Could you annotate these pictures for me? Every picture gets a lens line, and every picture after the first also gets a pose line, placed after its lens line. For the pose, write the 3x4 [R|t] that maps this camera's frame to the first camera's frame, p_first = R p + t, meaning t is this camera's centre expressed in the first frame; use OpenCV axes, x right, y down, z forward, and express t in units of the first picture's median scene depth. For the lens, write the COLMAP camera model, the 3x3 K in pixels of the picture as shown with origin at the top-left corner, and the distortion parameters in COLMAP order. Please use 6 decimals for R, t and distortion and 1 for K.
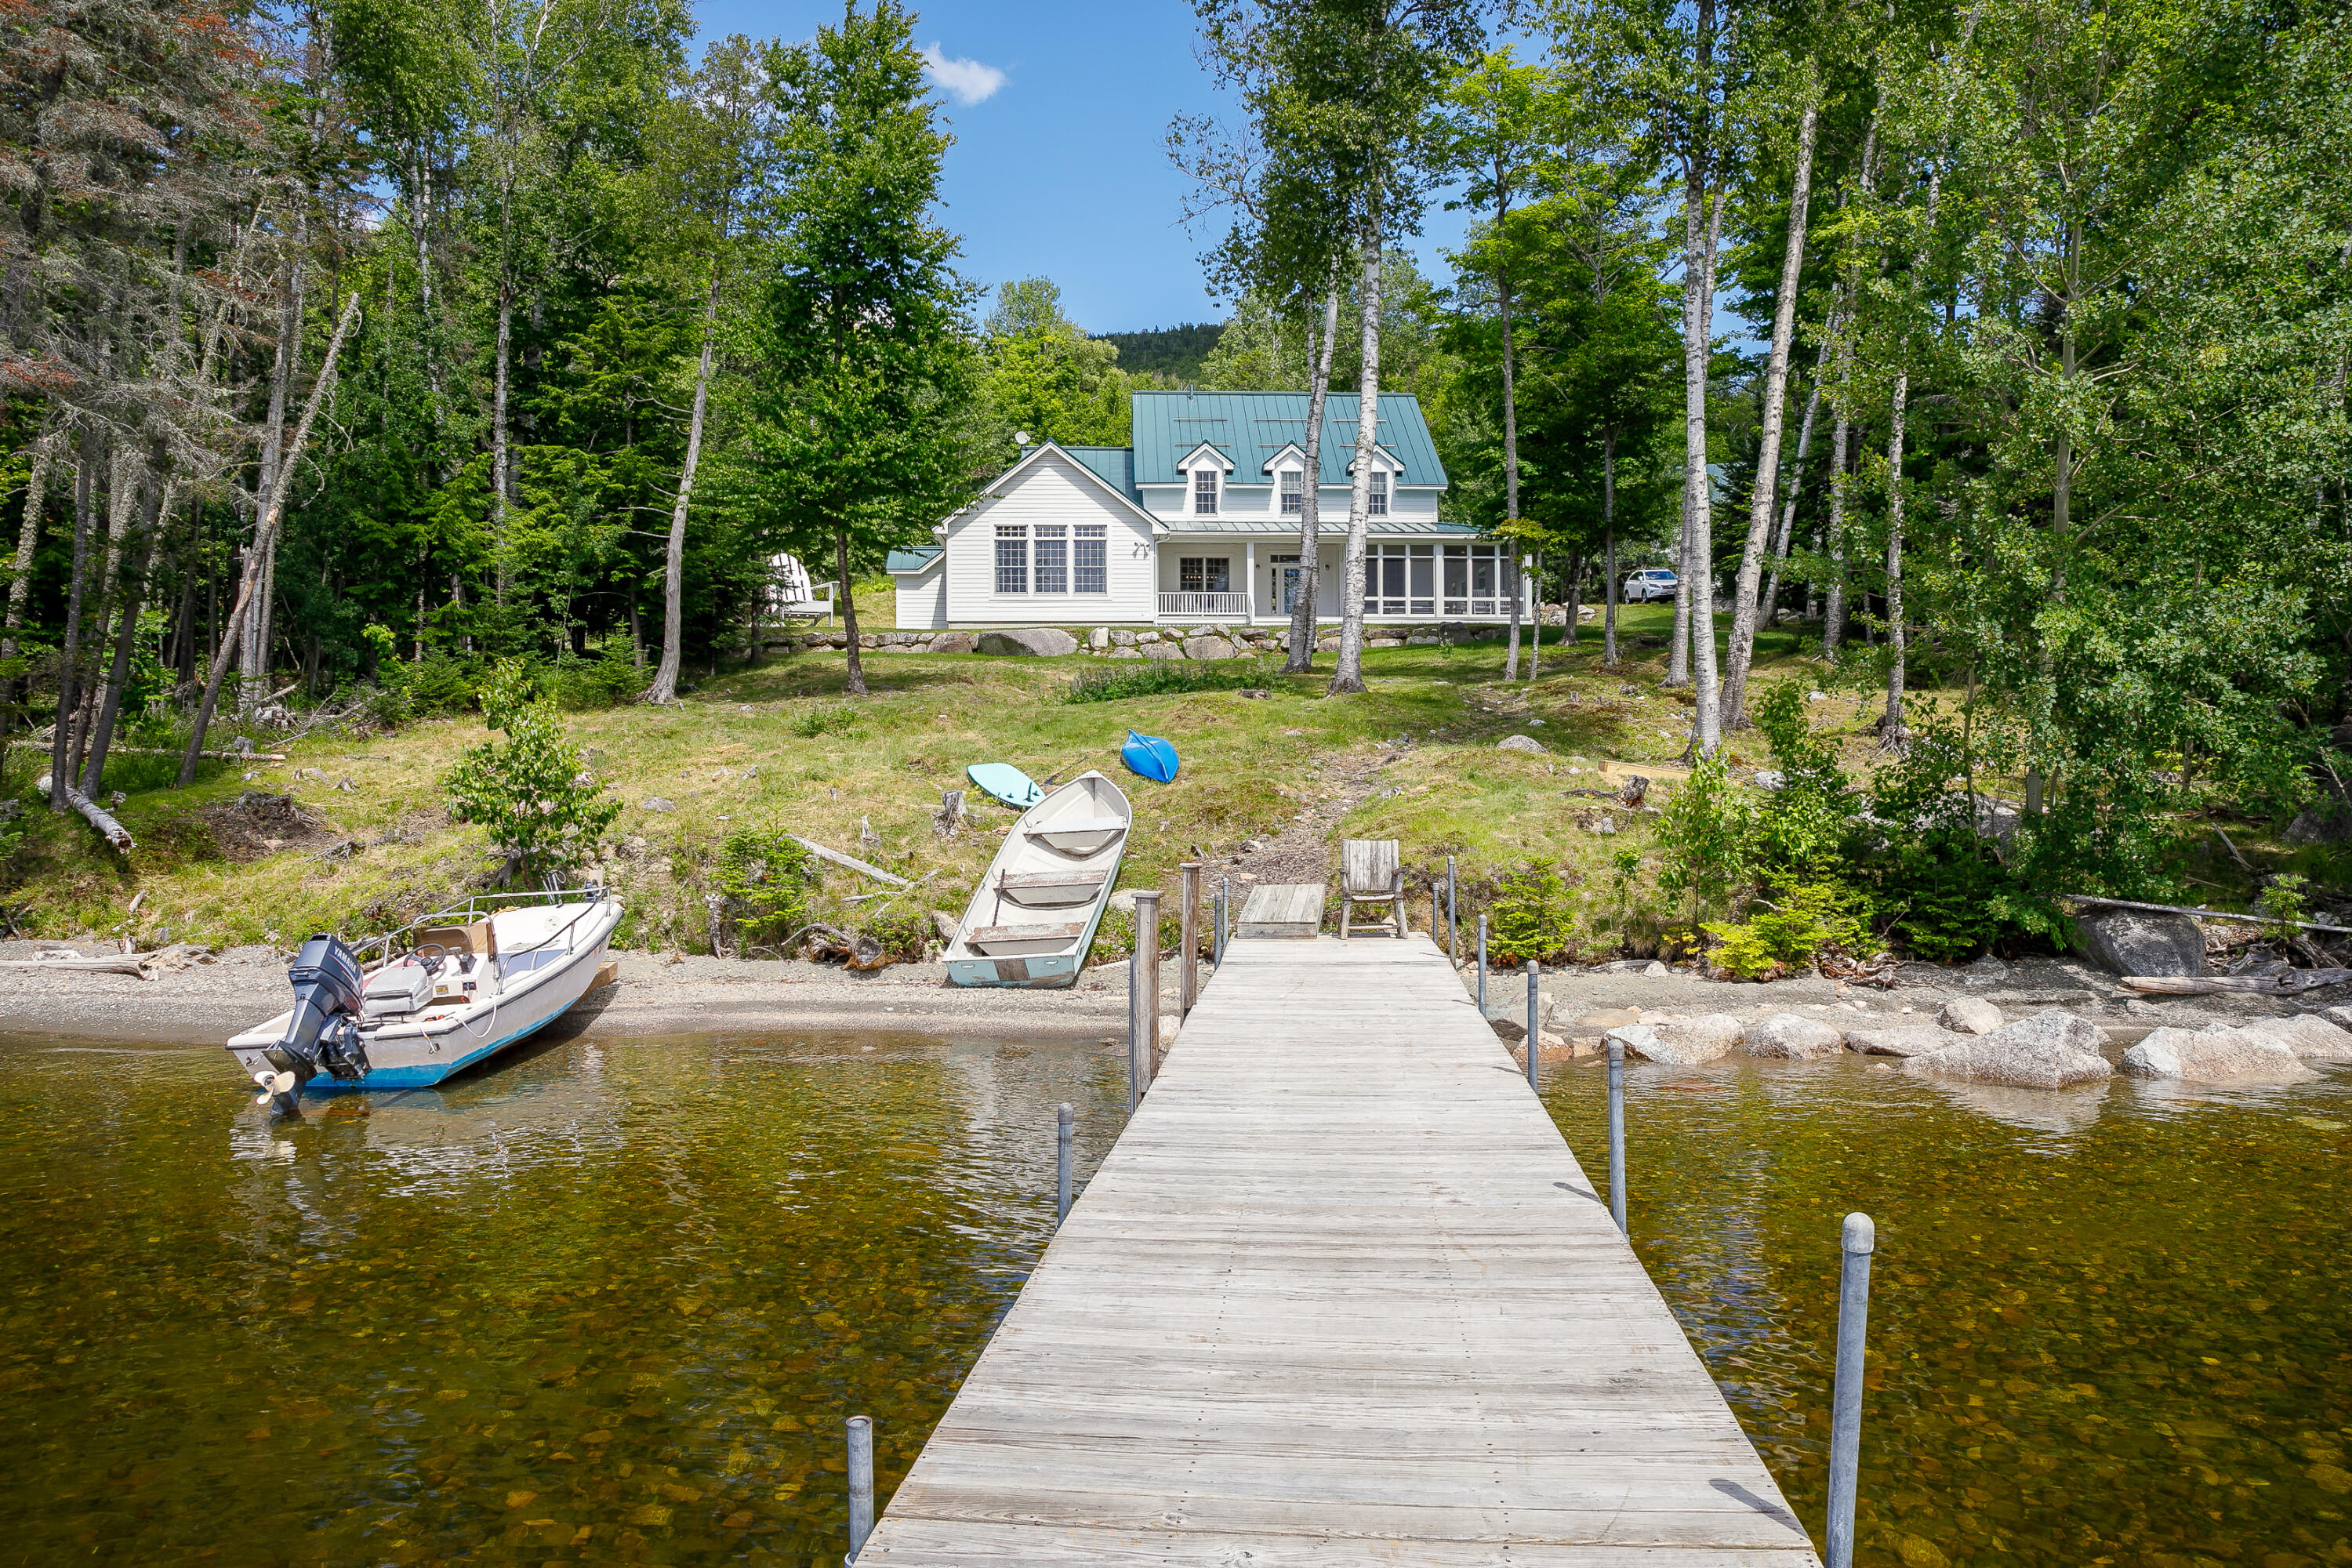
lens RADIAL K [[1631.3, 0, 1177.5], [0, 1631.3, 772.5], [0, 0, 1]] dist [-0.020785, 0.016437]
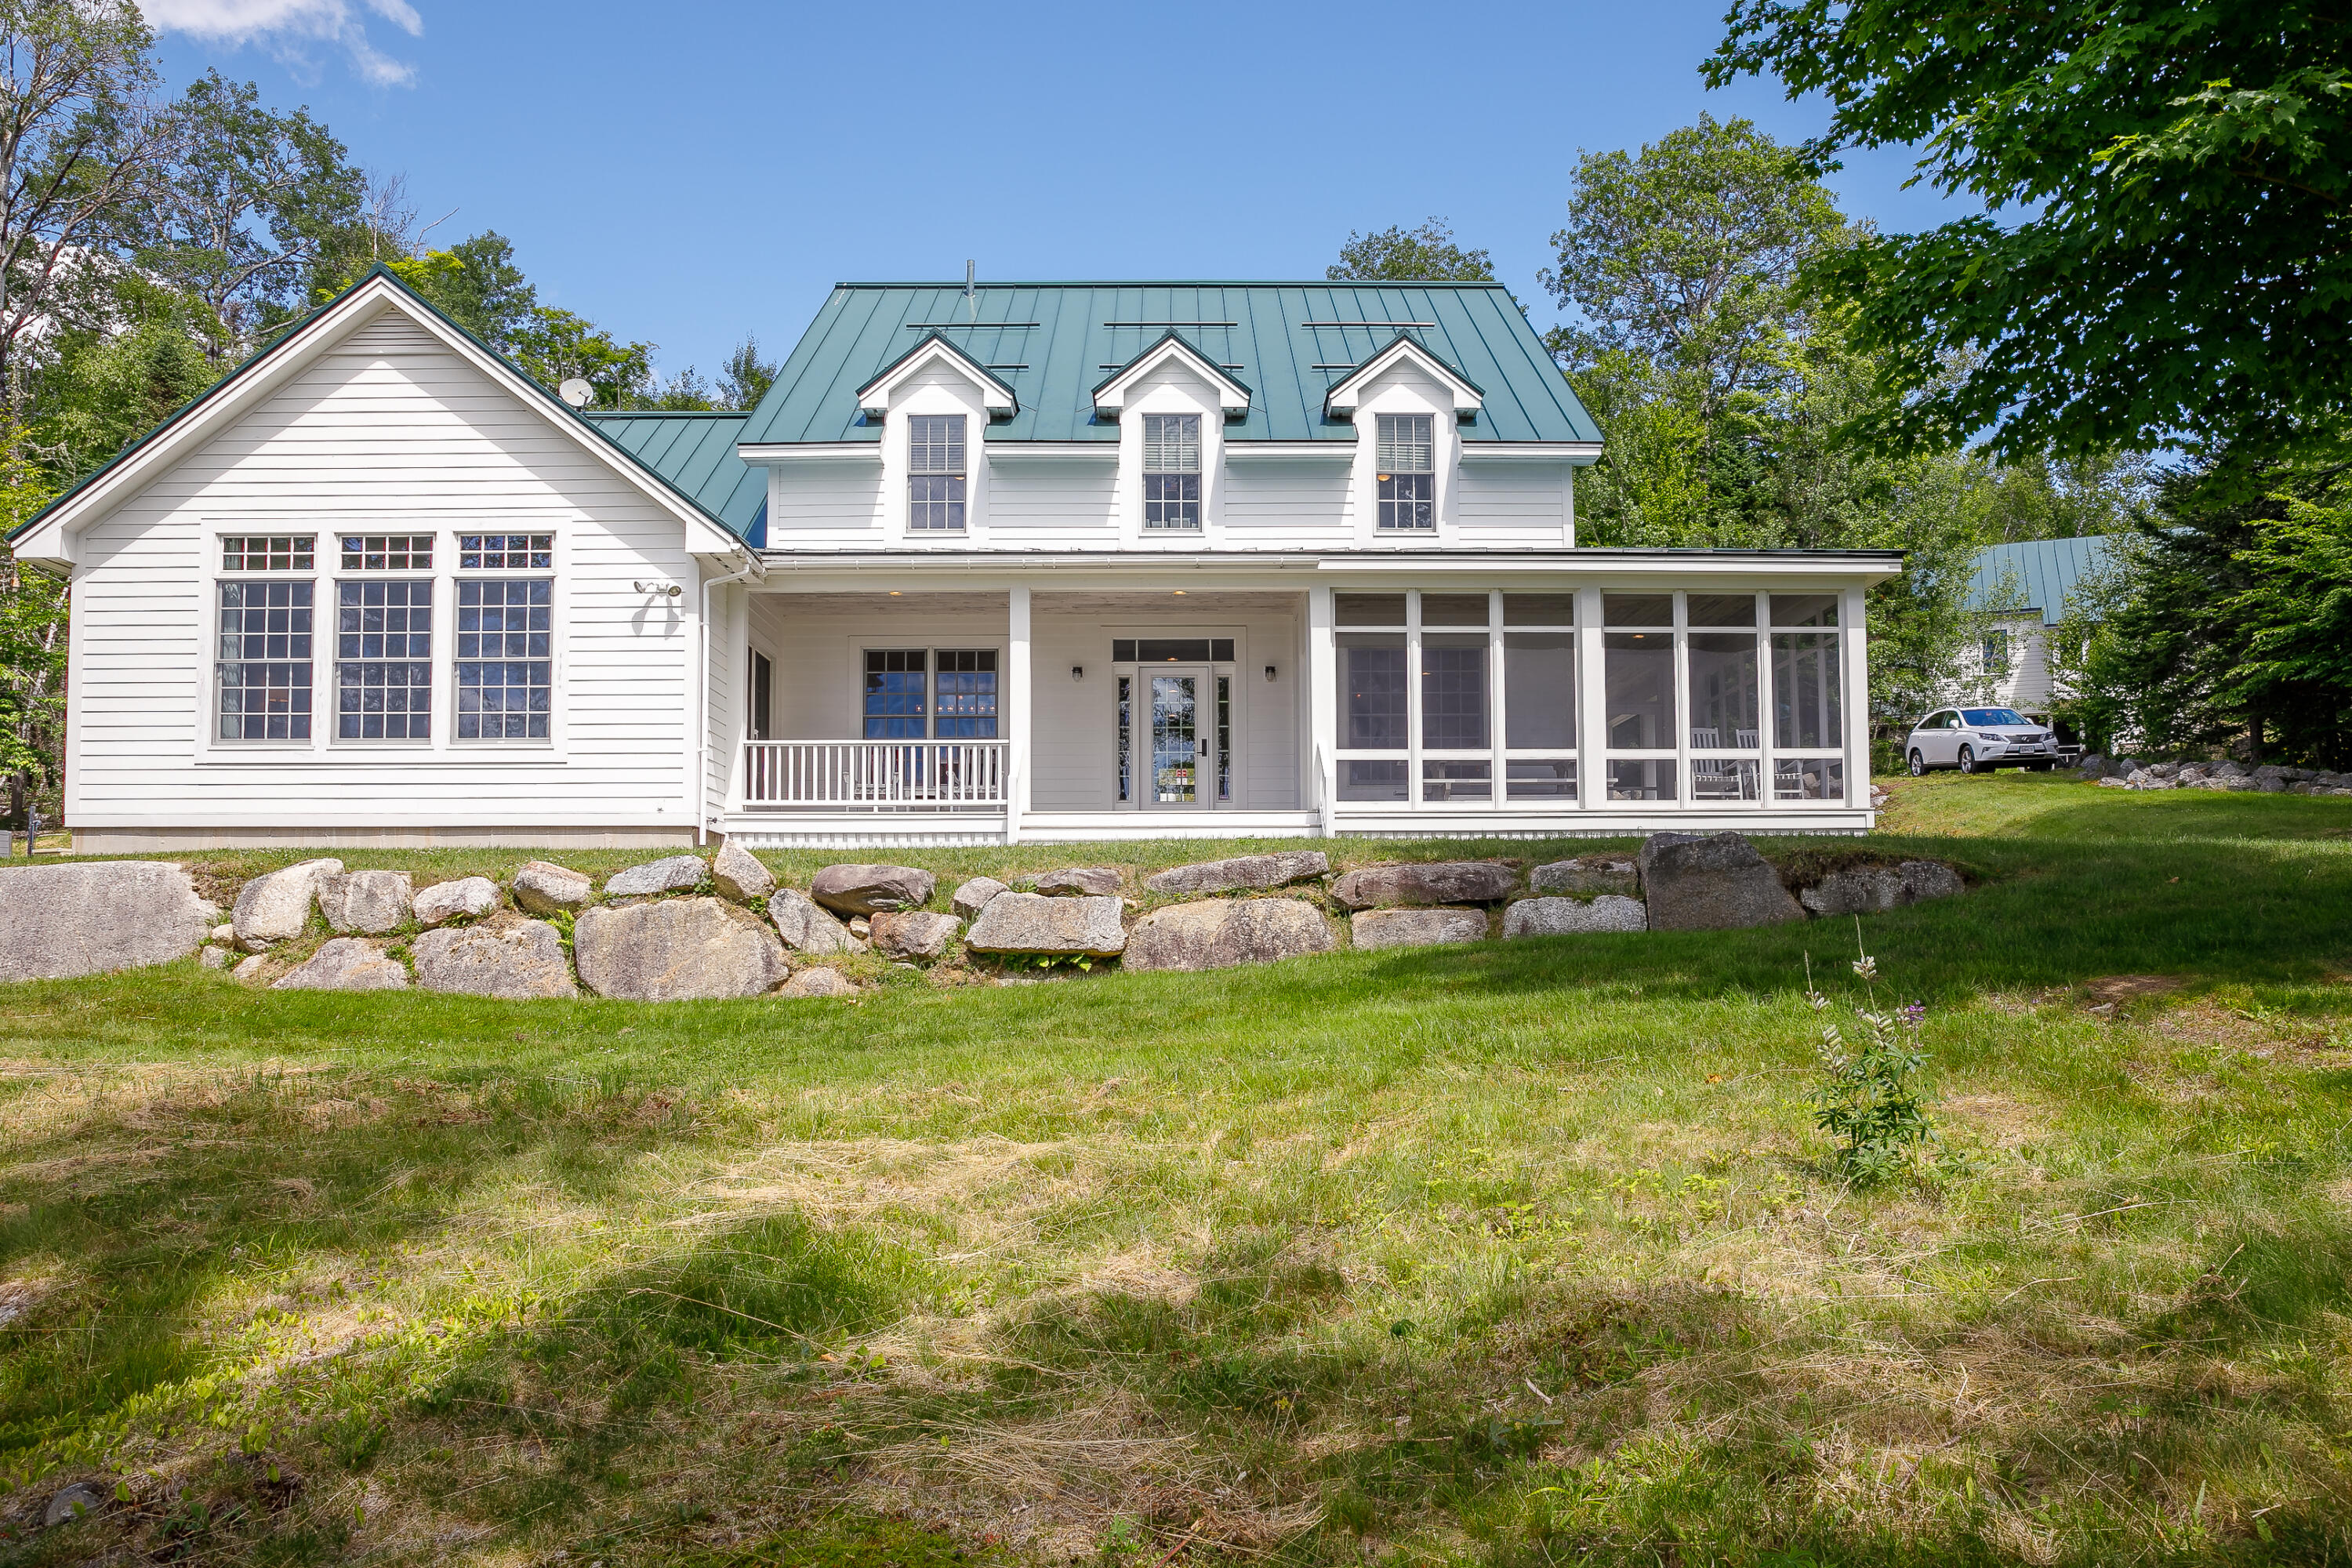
lens RADIAL K [[1631.3, 0, 1180.2], [0, 1631.3, 795.0], [0, 0, 1]] dist [-0.020785, 0.016437]
pose [[0.998933, -0.003707, -0.046033, 0.093748], [-0.000751, 0.995338, -0.096440, -0.067729], [0.046176, 0.096372, 0.994274, 0.681804]]
